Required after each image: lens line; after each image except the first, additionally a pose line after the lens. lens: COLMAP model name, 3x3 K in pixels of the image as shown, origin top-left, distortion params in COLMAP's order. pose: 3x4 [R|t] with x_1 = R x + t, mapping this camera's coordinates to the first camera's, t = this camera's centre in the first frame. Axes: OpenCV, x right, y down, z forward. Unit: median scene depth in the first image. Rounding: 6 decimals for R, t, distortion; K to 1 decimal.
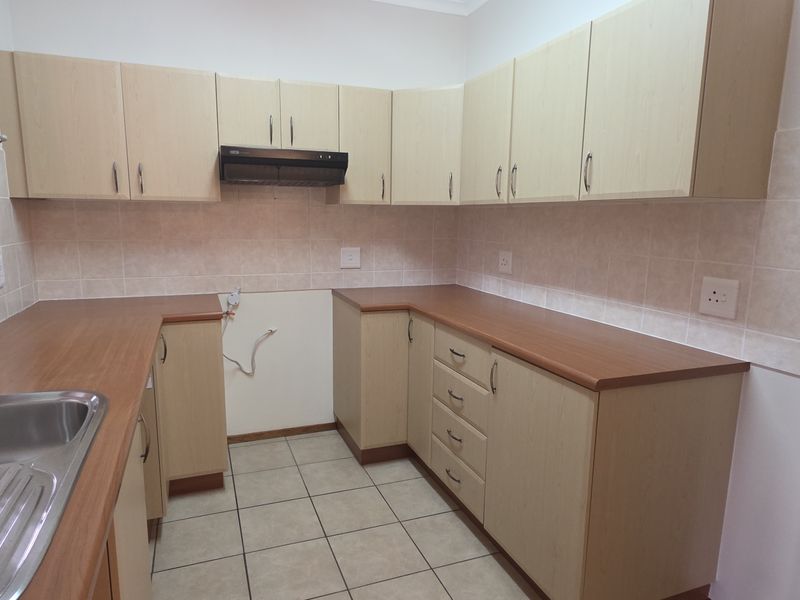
lens RADIAL K [[517.0, 0, 400.8], [0, 517.0, 301.6], [0, 0, 1]] dist [0.002477, -0.000244]
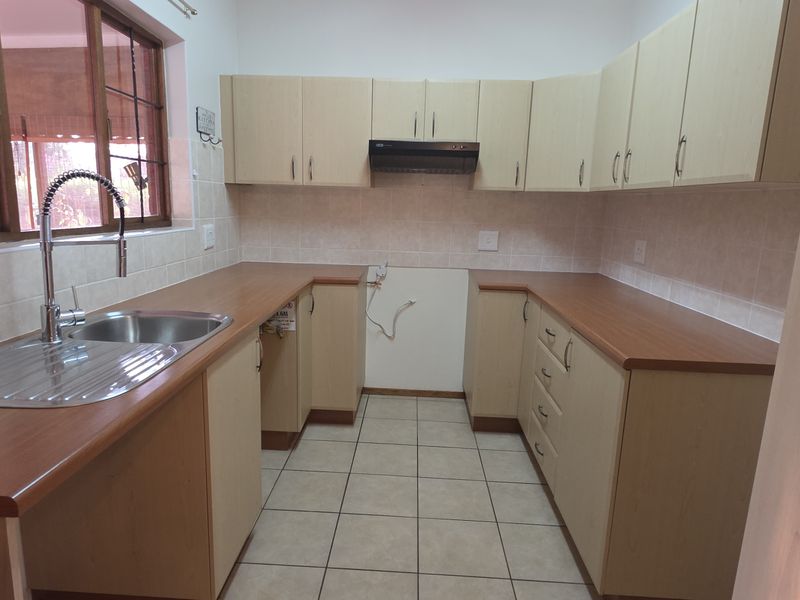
lens RADIAL K [[517.0, 0, 395.0], [0, 517.0, 299.5], [0, 0, 1]] dist [0.002477, -0.000244]
pose [[0.918907, 0.088065, -0.384519, 0.179518], [-0.081606, 0.996114, 0.033118, 0.019802], [0.385942, 0.000947, 0.922523, -0.072618]]
